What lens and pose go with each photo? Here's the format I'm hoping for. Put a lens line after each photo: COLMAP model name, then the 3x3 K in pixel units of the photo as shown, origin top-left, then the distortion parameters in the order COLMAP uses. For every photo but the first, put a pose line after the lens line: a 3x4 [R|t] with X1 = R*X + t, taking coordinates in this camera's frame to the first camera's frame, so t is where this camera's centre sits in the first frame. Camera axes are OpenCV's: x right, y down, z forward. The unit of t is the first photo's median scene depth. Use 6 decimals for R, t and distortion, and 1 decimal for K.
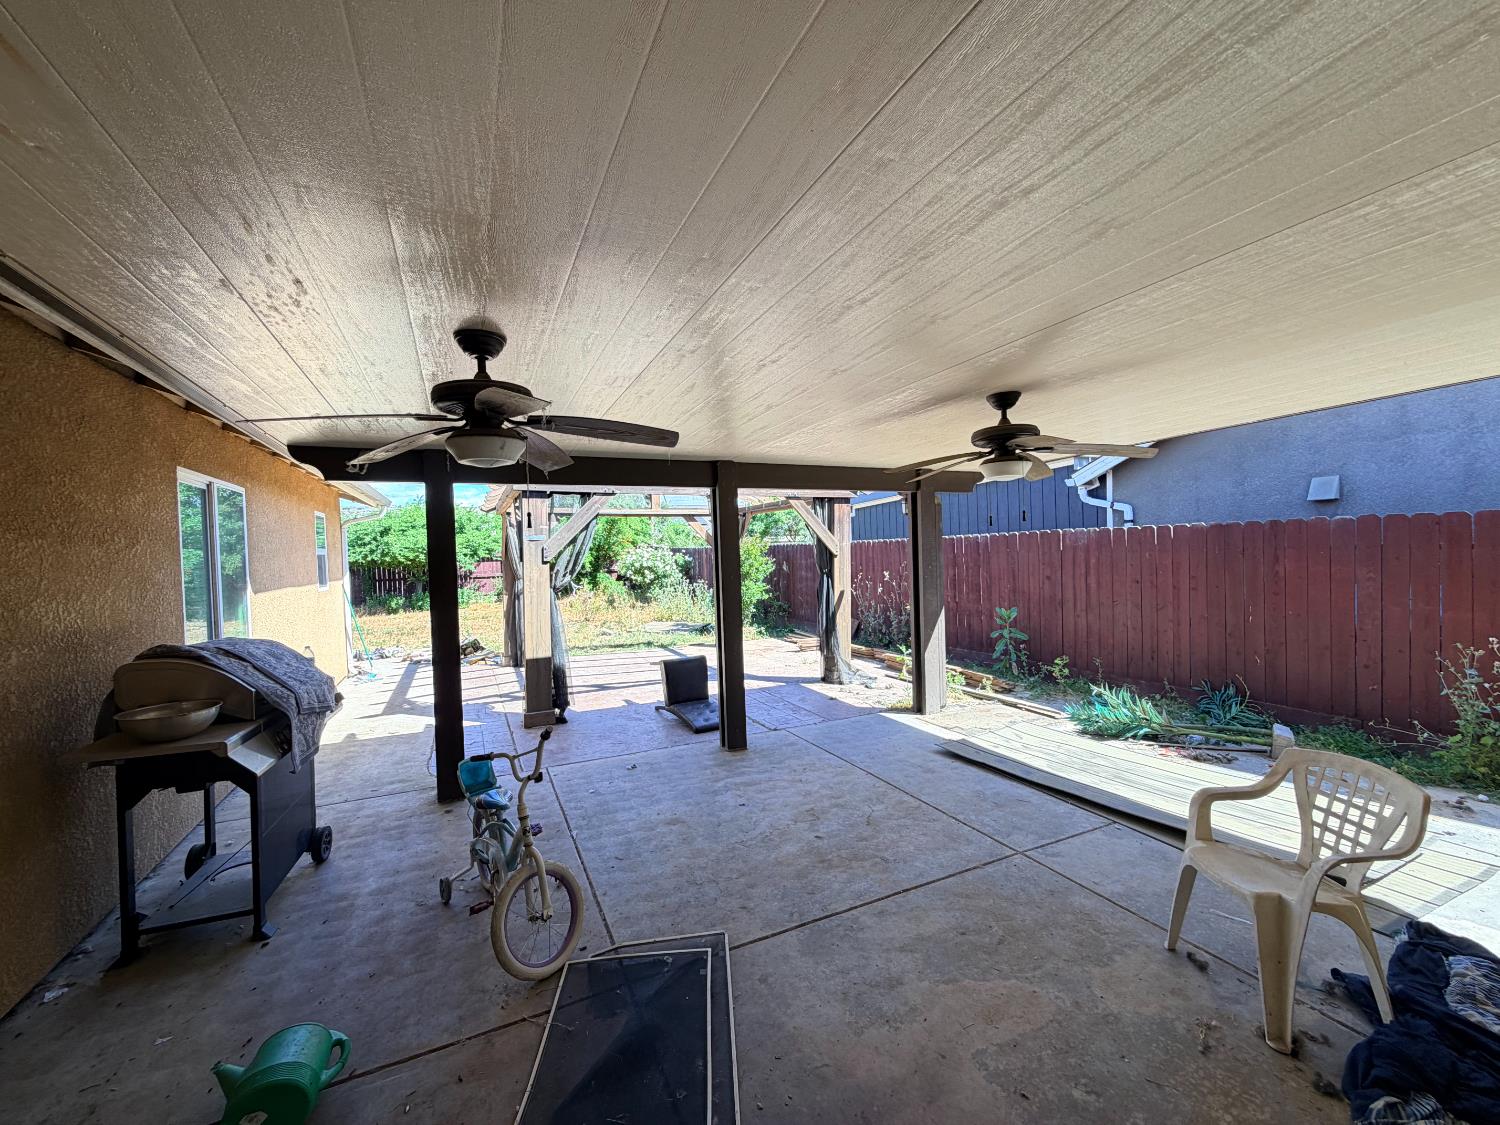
lens RADIAL K [[605.0, 0, 748.8], [0, 605.0, 563.8], [0, 0, 1]] dist [-0.000381, -0.000001]
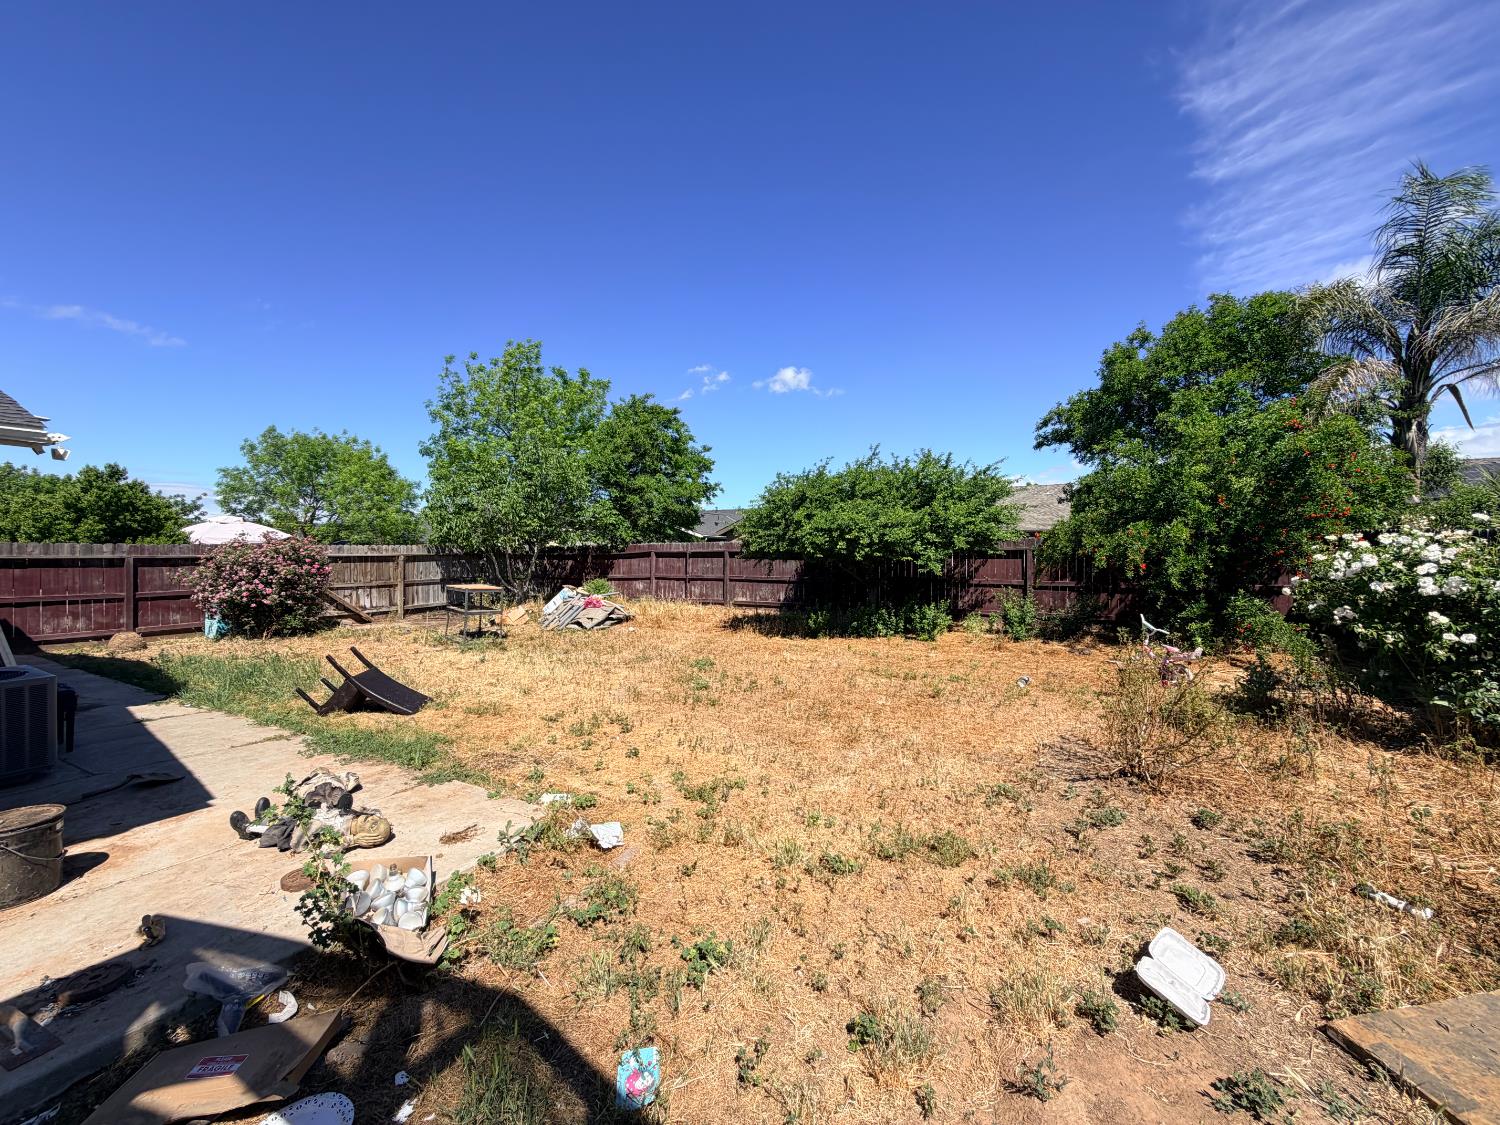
lens RADIAL K [[605.0, 0, 748.2], [0, 605.0, 558.9], [0, 0, 1]] dist [-0.000381, -0.000001]
pose [[0.571858, 0.033768, -0.819657, -0.122914], [-0.033633, 0.999277, 0.017704, -0.006360], [0.819663, 0.017444, 0.572581, 0.594555]]
